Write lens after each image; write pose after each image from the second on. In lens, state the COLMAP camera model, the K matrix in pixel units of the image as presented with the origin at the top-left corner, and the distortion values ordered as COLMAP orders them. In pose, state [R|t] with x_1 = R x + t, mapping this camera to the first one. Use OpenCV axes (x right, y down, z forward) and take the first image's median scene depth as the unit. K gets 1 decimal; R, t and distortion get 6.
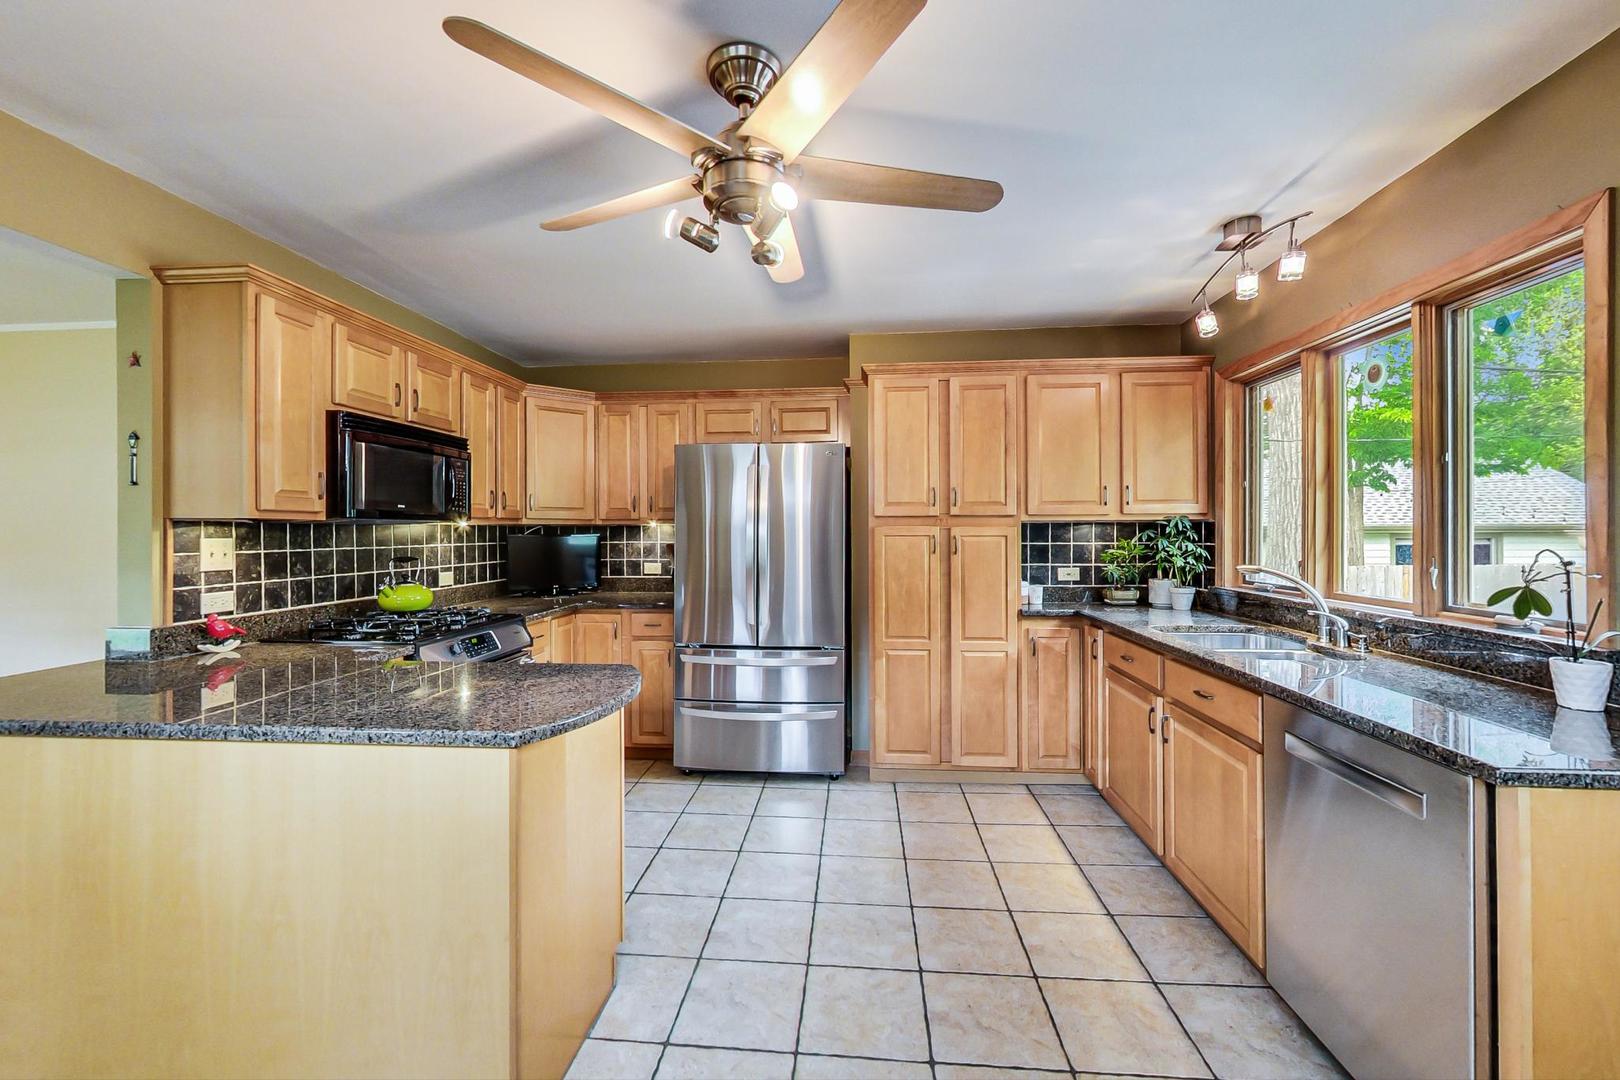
lens RADIAL K [[641.1, 0, 803.1], [0, 641.1, 536.1], [0, 0, 1]] dist [-0.000182, 0.000100]
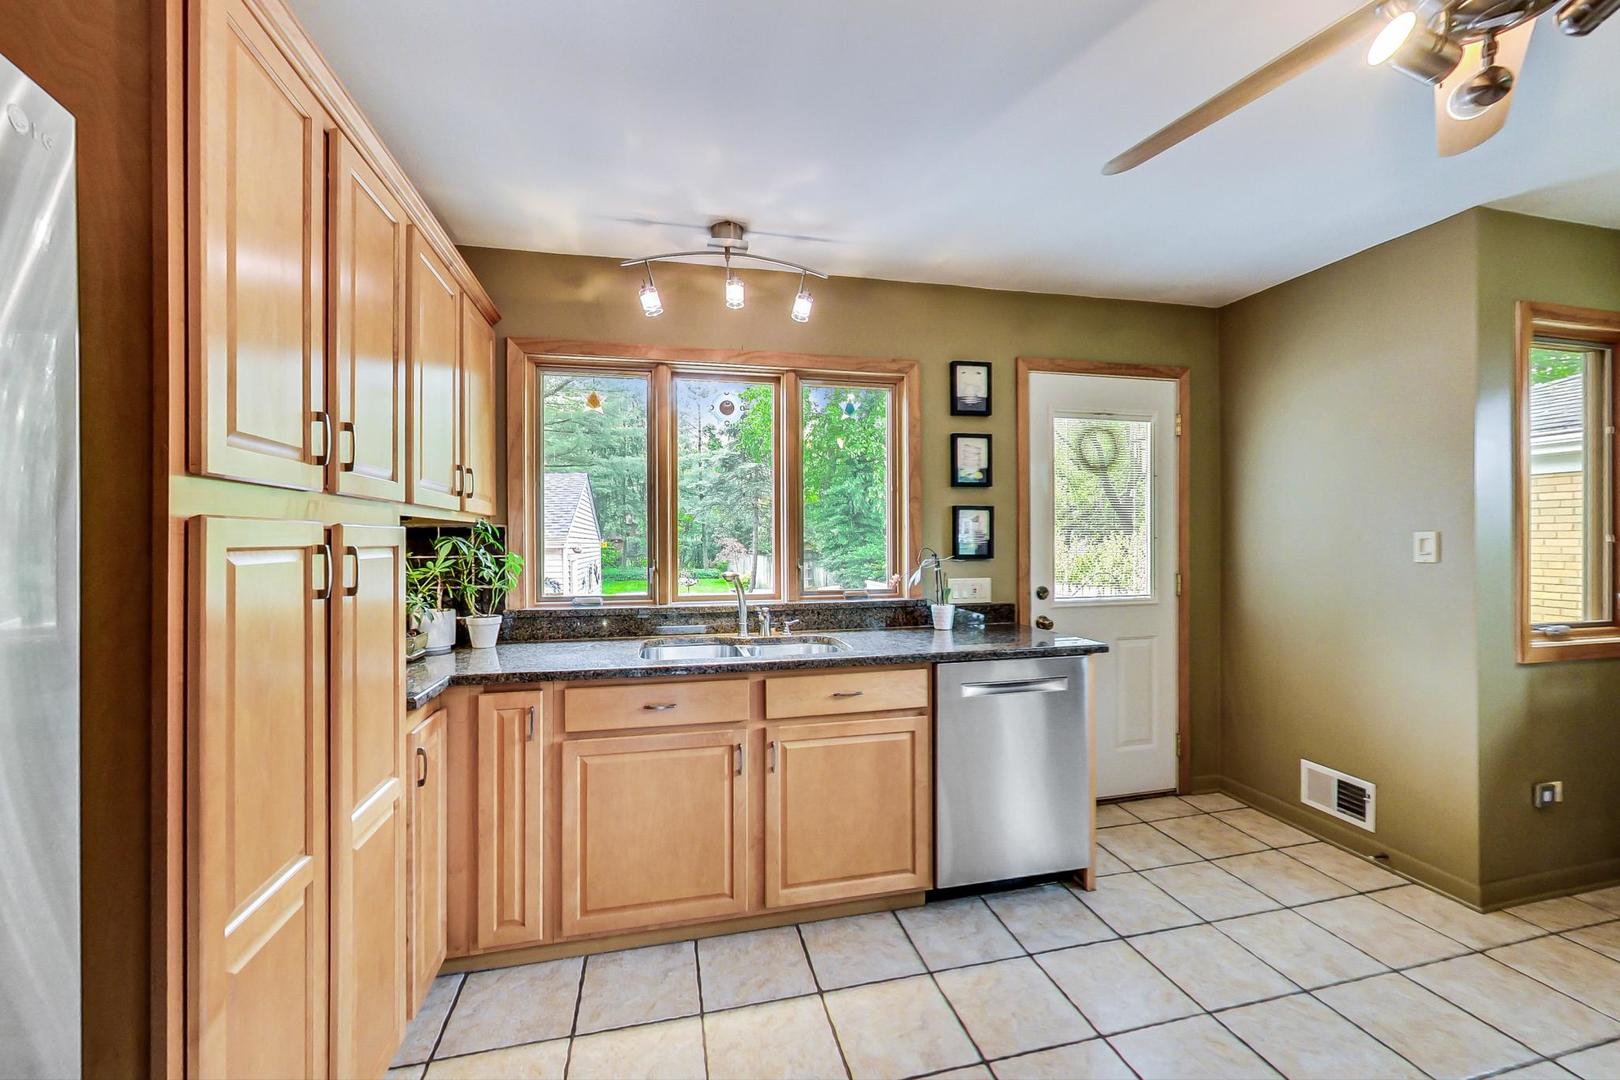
lens RADIAL K [[641.1, 0, 807.3], [0, 641.1, 538.0], [0, 0, 1]] dist [-0.000182, 0.000100]
pose [[-0.305138, 0.003194, 0.952303, -0.282670], [0.016594, 0.999860, 0.001963, -0.007637], [-0.952164, 0.016402, -0.305148, 1.126591]]
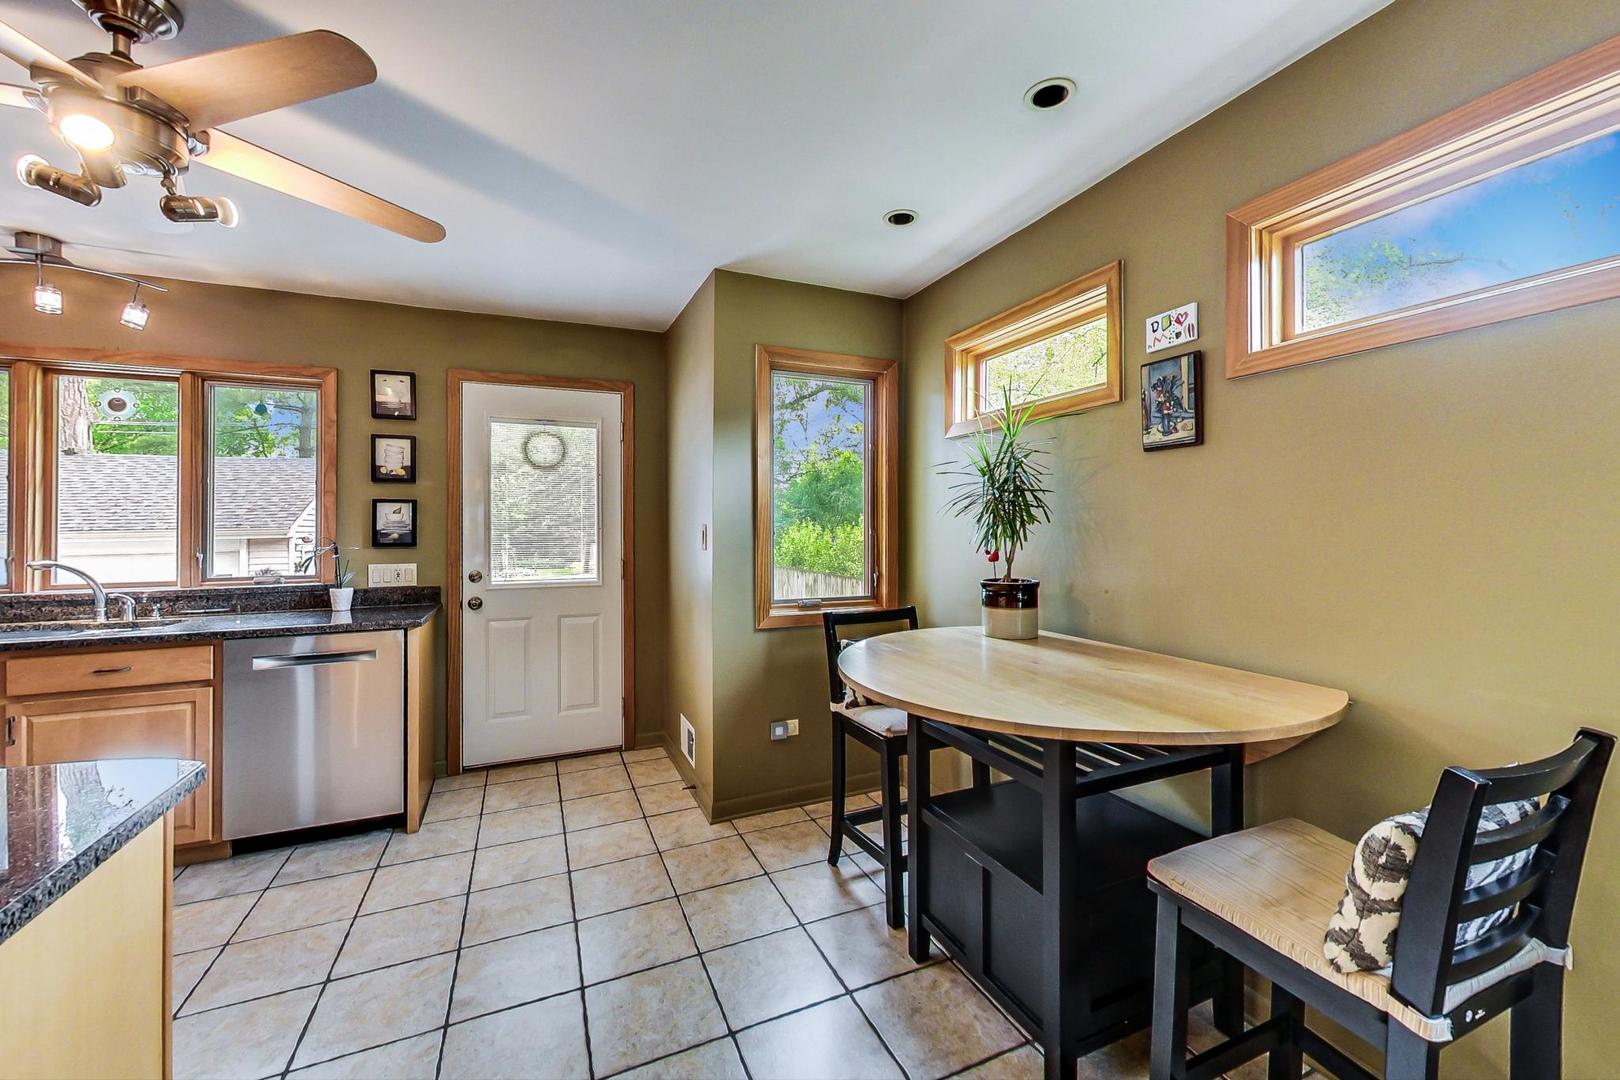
lens RADIAL K [[641.1, 0, 806.1], [0, 641.1, 524.2], [0, 0, 1]] dist [-0.000182, 0.000100]
pose [[-0.467037, 0.006475, 0.884214, -0.794654], [0.014830, 0.999890, 0.000511, 0.002243], [-0.884114, 0.013351, -0.467081, 0.358323]]
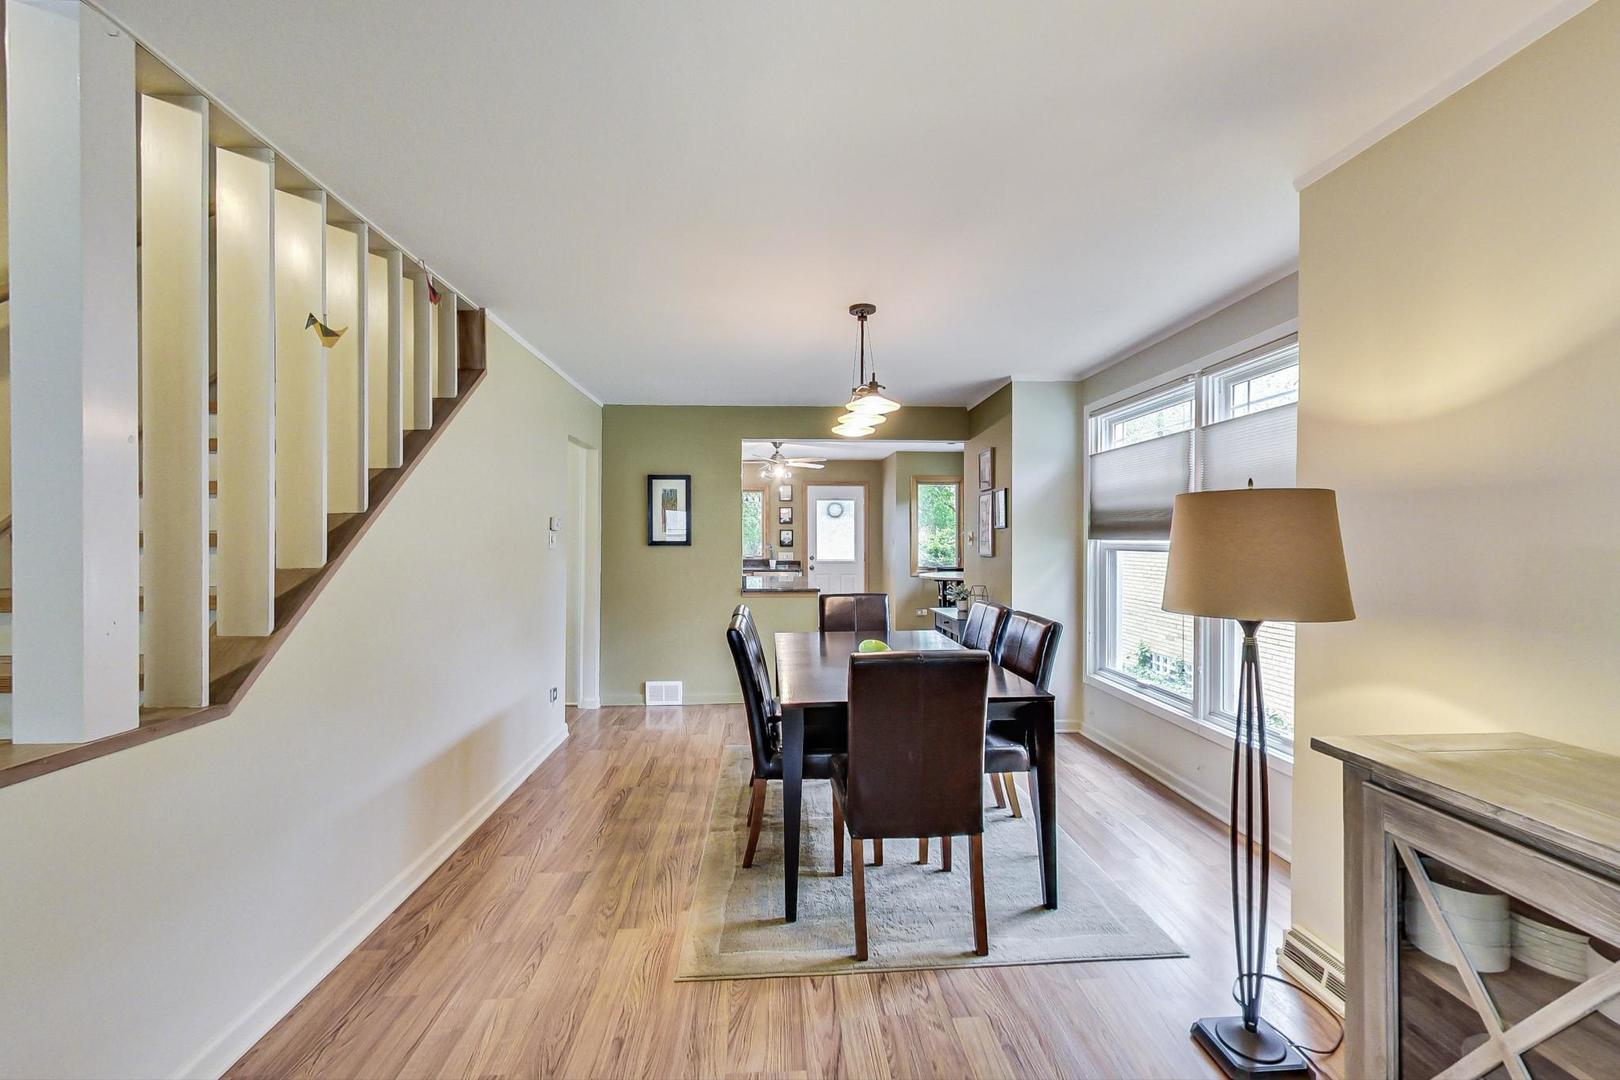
lens RADIAL K [[641.1, 0, 811.2], [0, 641.1, 538.0], [0, 0, 1]] dist [-0.000182, 0.000100]
pose [[-0.132285, 0.000710, 0.991211, -2.908771], [0.010335, 0.999946, 0.000663, -0.012849], [-0.991158, 0.010331, -0.132285, 0.831611]]
